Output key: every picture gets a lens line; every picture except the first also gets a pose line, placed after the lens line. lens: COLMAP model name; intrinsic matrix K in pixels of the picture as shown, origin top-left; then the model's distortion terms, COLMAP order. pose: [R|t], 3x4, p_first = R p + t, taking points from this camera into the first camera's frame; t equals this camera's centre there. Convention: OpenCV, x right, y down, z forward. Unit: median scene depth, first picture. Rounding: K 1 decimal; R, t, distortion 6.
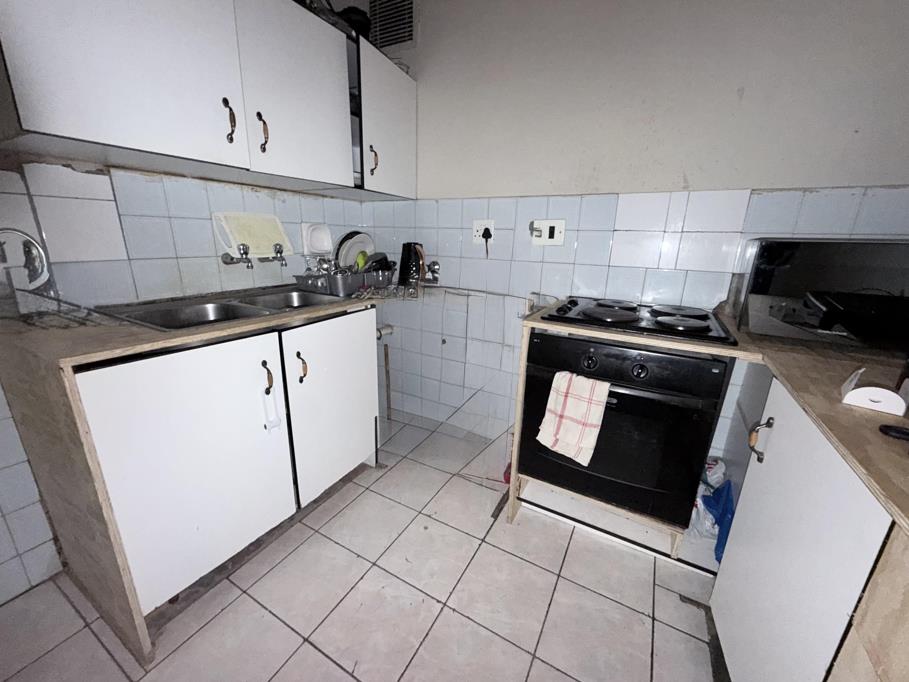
lens RADIAL K [[358.5, 0, 456.0], [0, 358.5, 340.8], [0, 0, 1]] dist [0.001462, -0.000178]
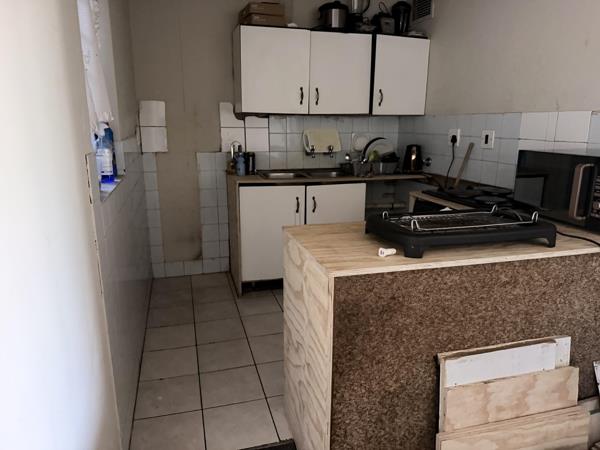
lens RADIAL K [[436.2, 0, 299.6], [0, 436.2, 225.0], [0, 0, 1]] dist [-0.003295, -0.006052]
pose [[0.703769, 0.140152, -0.696467, 1.049866], [-0.181569, 0.983273, 0.014393, 0.136639], [0.686834, 0.116328, 0.717444, -0.703366]]
